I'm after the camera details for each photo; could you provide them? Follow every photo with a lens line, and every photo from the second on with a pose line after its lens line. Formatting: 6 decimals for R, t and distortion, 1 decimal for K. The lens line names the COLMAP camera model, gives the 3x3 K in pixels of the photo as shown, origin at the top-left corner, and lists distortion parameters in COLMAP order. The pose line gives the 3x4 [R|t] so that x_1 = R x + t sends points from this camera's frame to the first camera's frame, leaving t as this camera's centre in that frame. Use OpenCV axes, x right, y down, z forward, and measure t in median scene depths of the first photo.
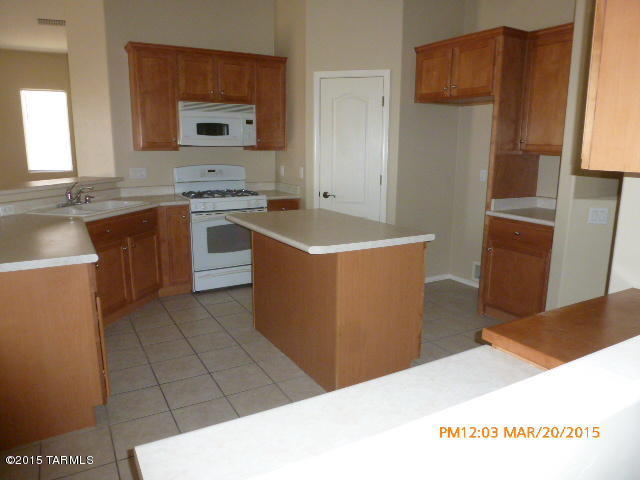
lens RADIAL K [[464.2, 0, 316.8], [0, 464.2, 241.2], [0, 0, 1]] dist [-0.047074, 0.017906]
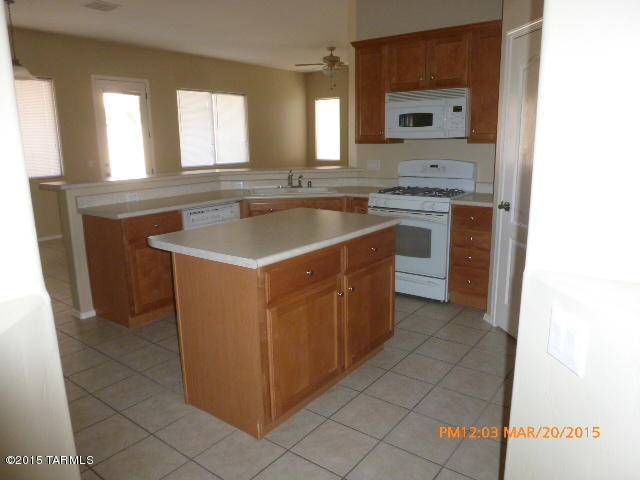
lens RADIAL K [[464.2, 0, 318.4], [0, 464.2, 238.3], [0, 0, 1]] dist [-0.047074, 0.017906]
pose [[0.397987, 0.180657, -0.899427, 0.548568], [-0.173582, 0.977538, 0.119538, -0.089108], [0.900820, 0.108550, 0.420406, 0.464300]]
